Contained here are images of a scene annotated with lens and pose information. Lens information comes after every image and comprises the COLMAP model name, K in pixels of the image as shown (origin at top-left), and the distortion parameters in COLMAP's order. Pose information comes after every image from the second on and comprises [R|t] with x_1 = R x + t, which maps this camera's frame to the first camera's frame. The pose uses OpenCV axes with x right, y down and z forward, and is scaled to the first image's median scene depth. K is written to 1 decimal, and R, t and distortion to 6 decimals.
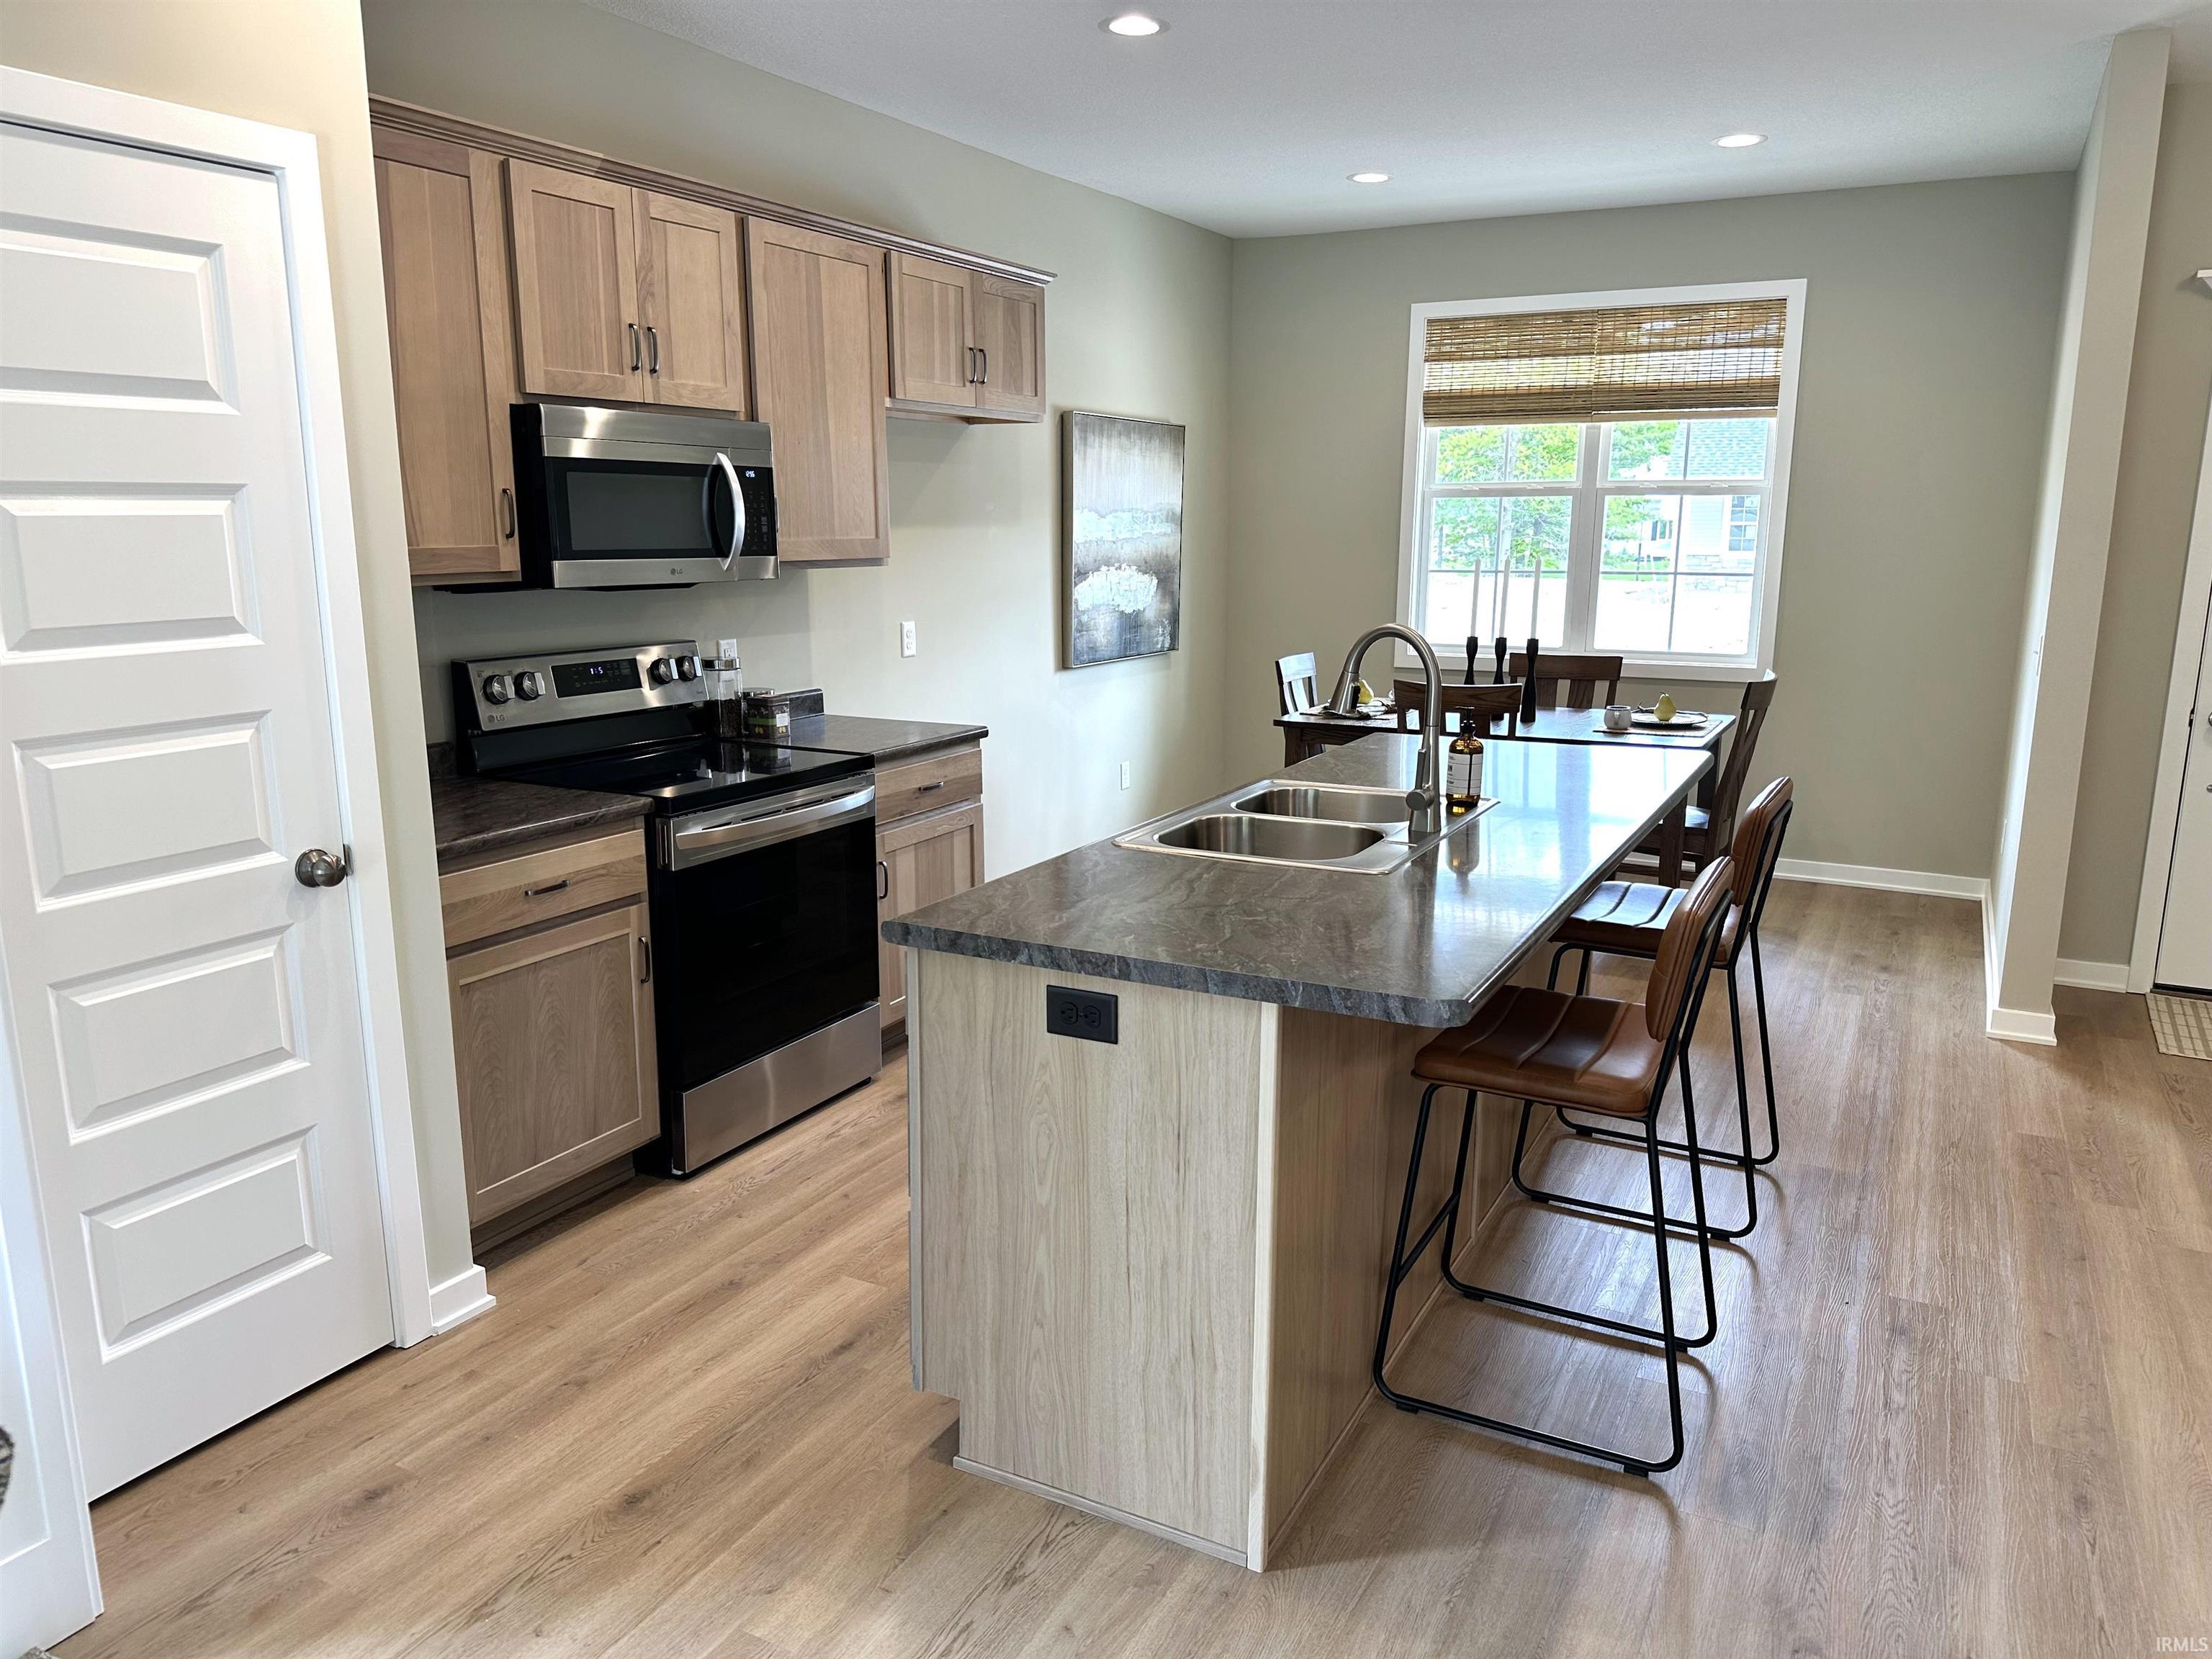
lens RADIAL K [[1571.3, 0, 1088.6], [0, 1571.3, 829.8], [0, 0, 1]] dist [0.038218, -0.030466]
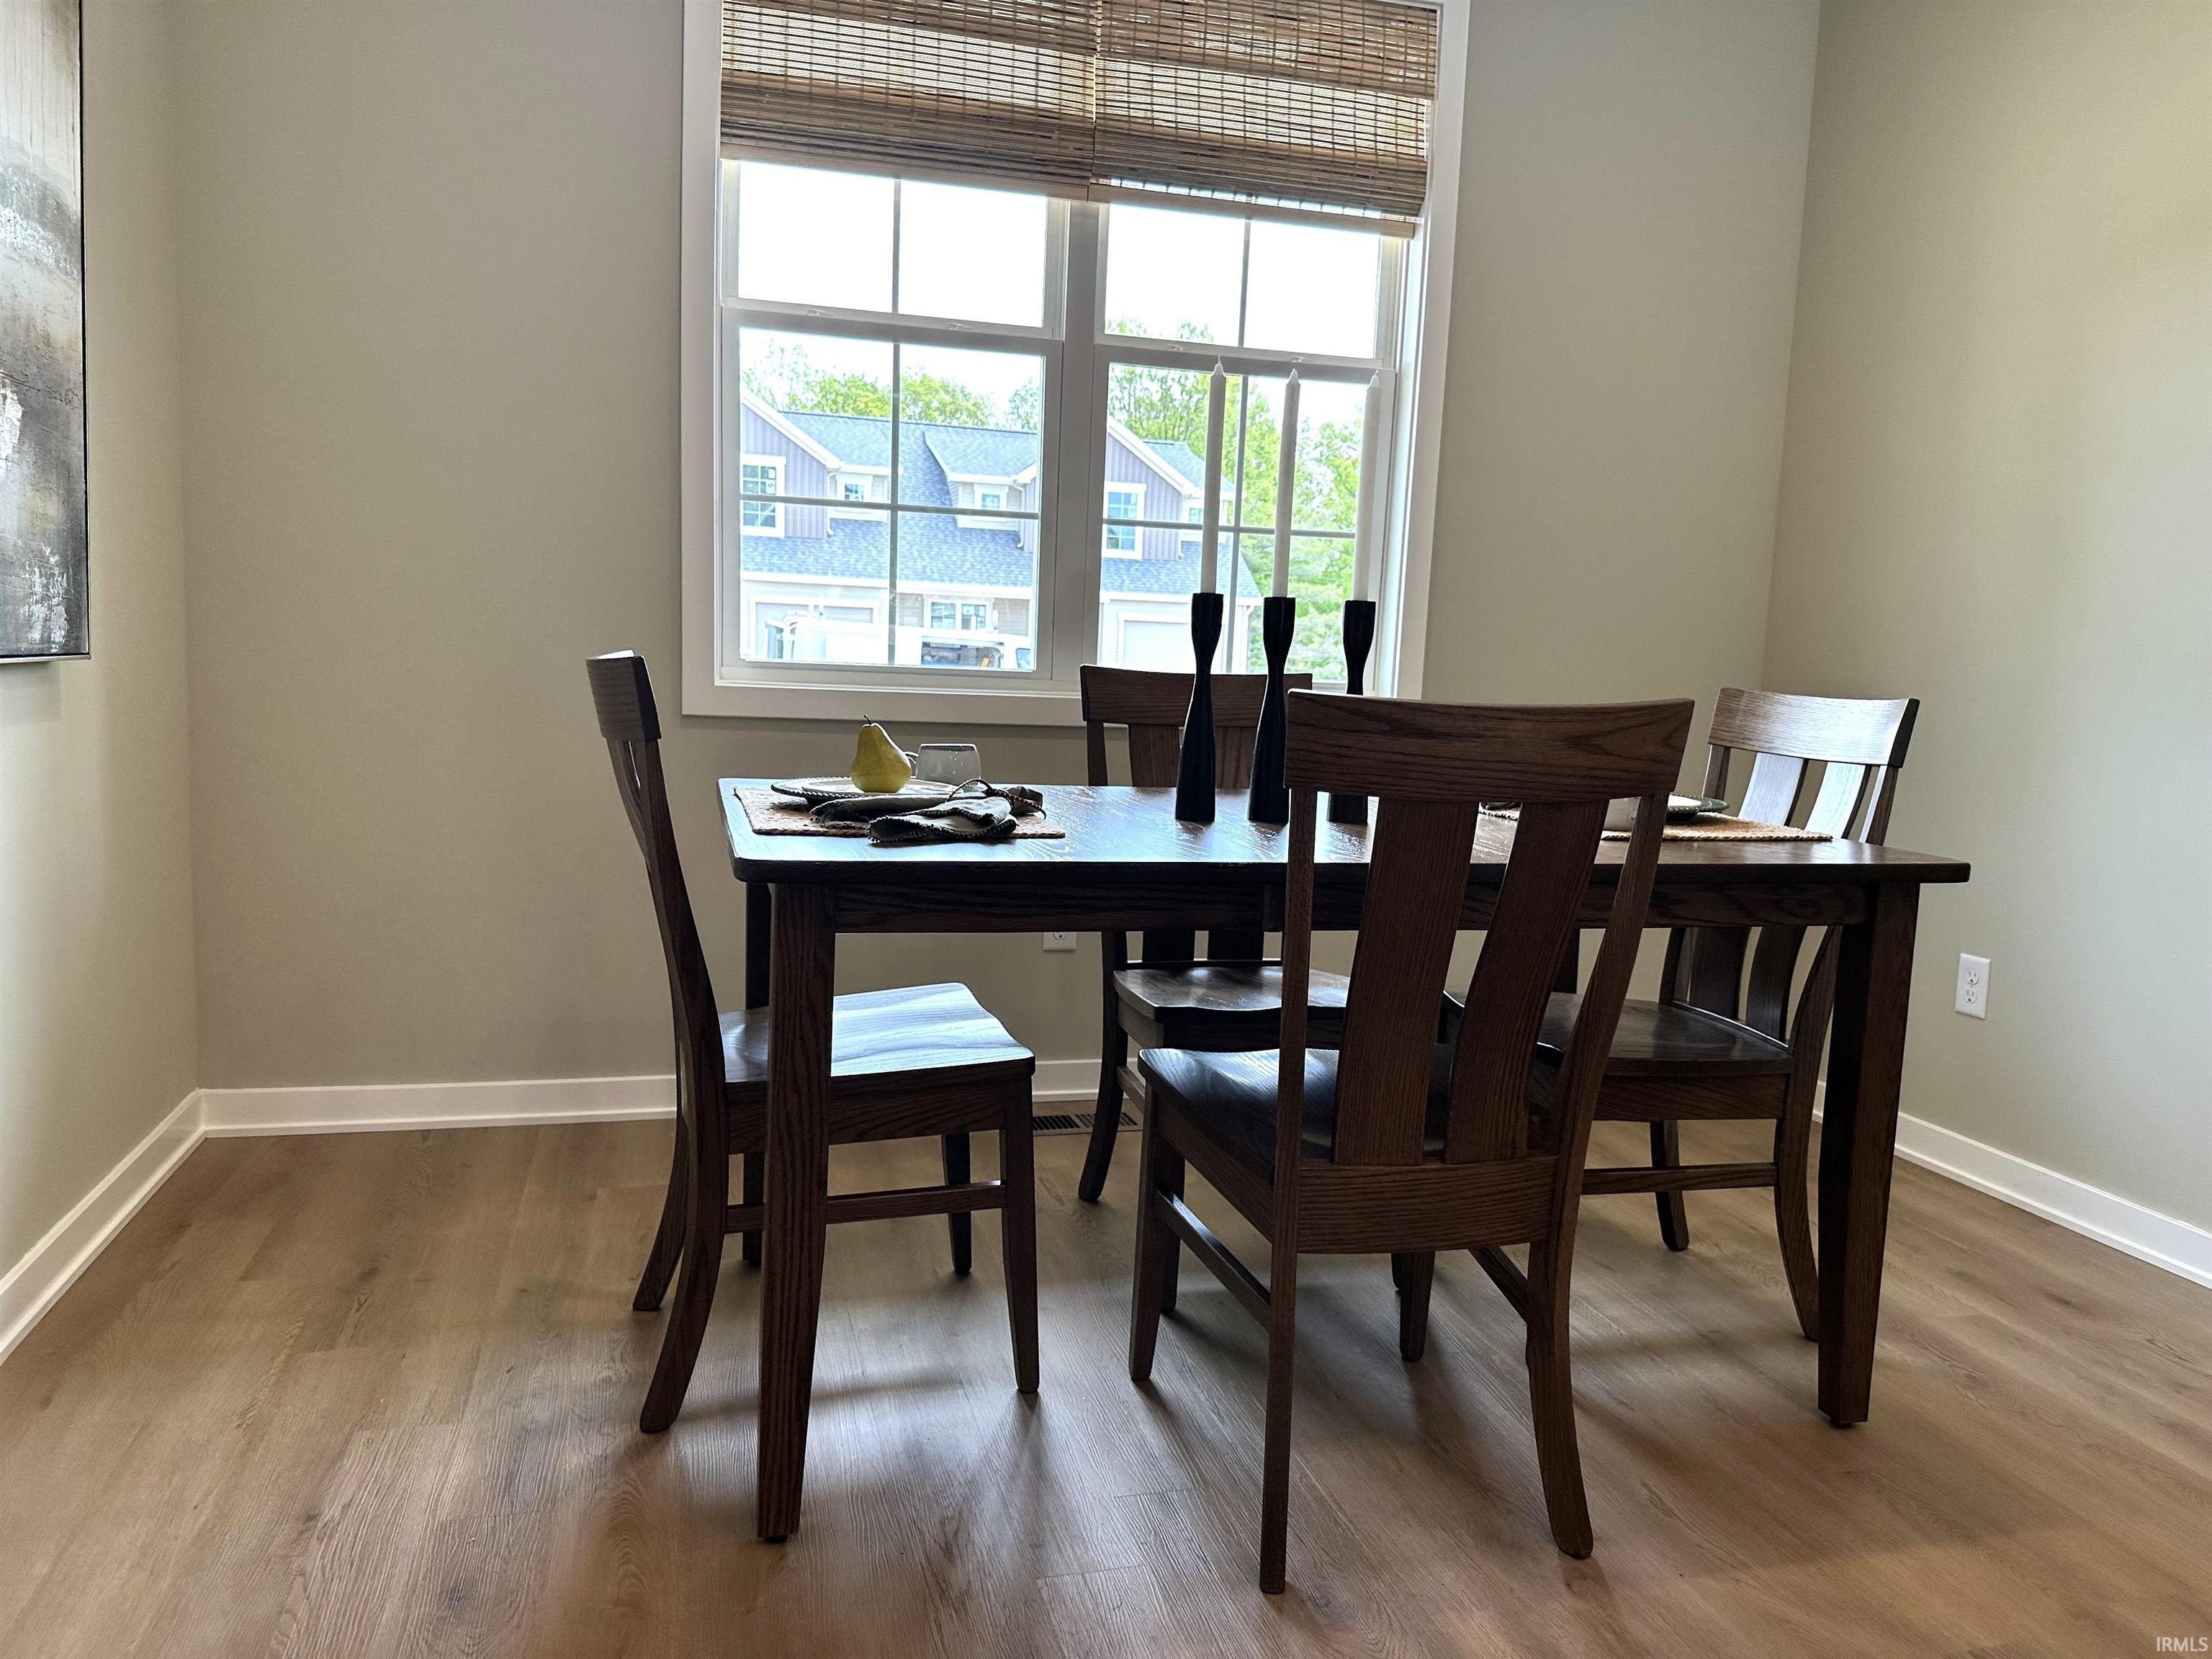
lens RADIAL K [[1571.3, 0, 1106.7], [0, 1571.3, 815.5], [0, 0, 1]] dist [0.038218, -0.030466]
pose [[0.719853, -0.047318, 0.692512, -0.025417], [0.100166, 0.994313, -0.036180, -0.074081], [-0.686862, 0.095410, 0.720498, 0.916411]]
